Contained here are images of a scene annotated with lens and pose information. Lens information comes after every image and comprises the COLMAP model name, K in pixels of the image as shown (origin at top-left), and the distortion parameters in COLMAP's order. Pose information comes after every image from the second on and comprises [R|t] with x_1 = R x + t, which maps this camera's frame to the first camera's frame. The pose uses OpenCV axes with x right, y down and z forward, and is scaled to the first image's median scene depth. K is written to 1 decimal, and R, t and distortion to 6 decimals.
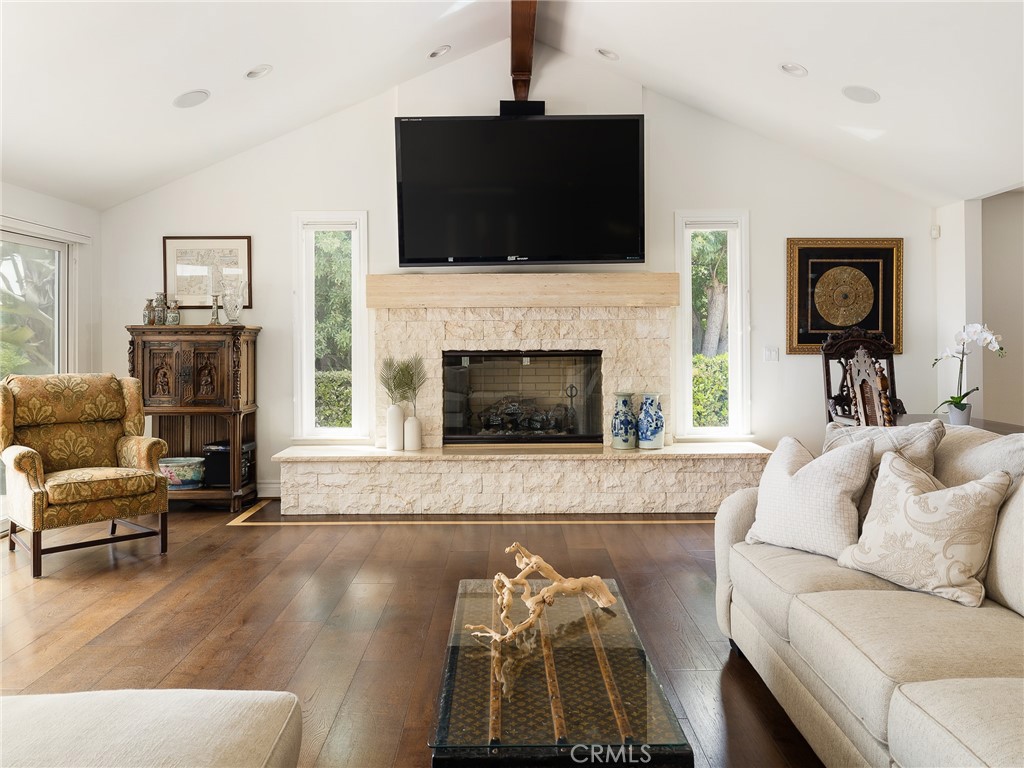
lens RADIAL K [[799.2, 0, 477.2], [0, 799.2, 321.9], [0, 0, 1]] dist [0.000709, -0.001832]
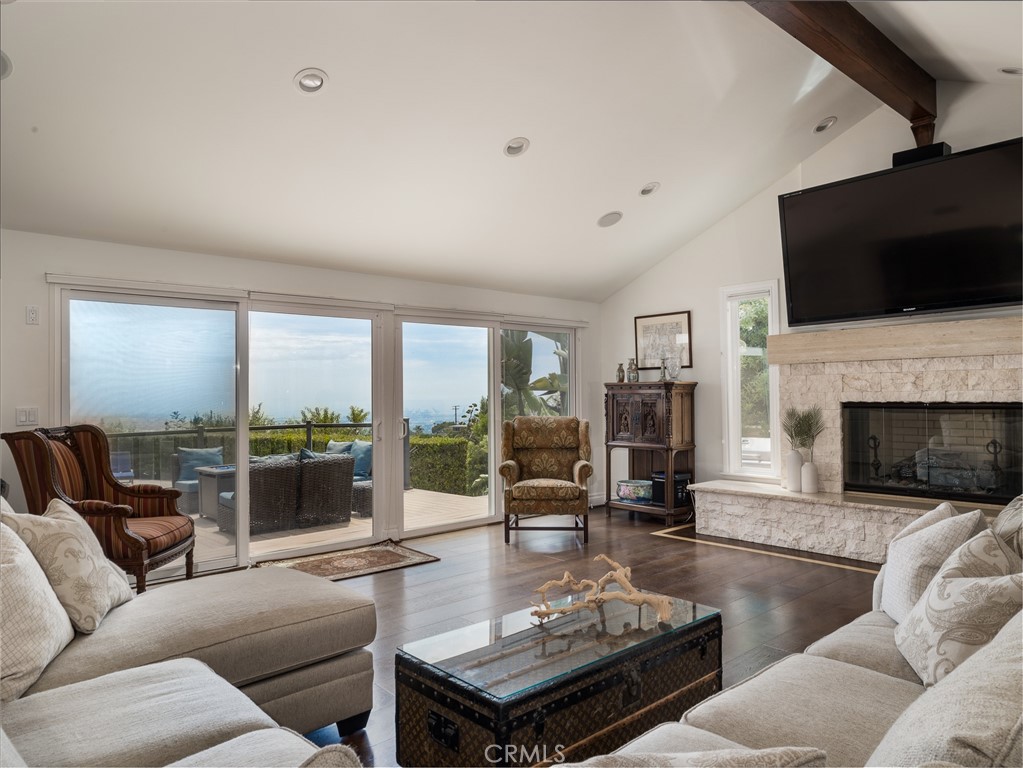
lens RADIAL K [[674.9, 0, 510.4], [0, 674.9, 365.3], [0, 0, 1]] dist [0.000905, -0.000993]
pose [[0.671280, -0.034578, -0.740397, 0.329312], [0.024130, 0.999401, -0.024796, -0.001117], [0.740811, -0.001220, 0.671713, 0.073517]]
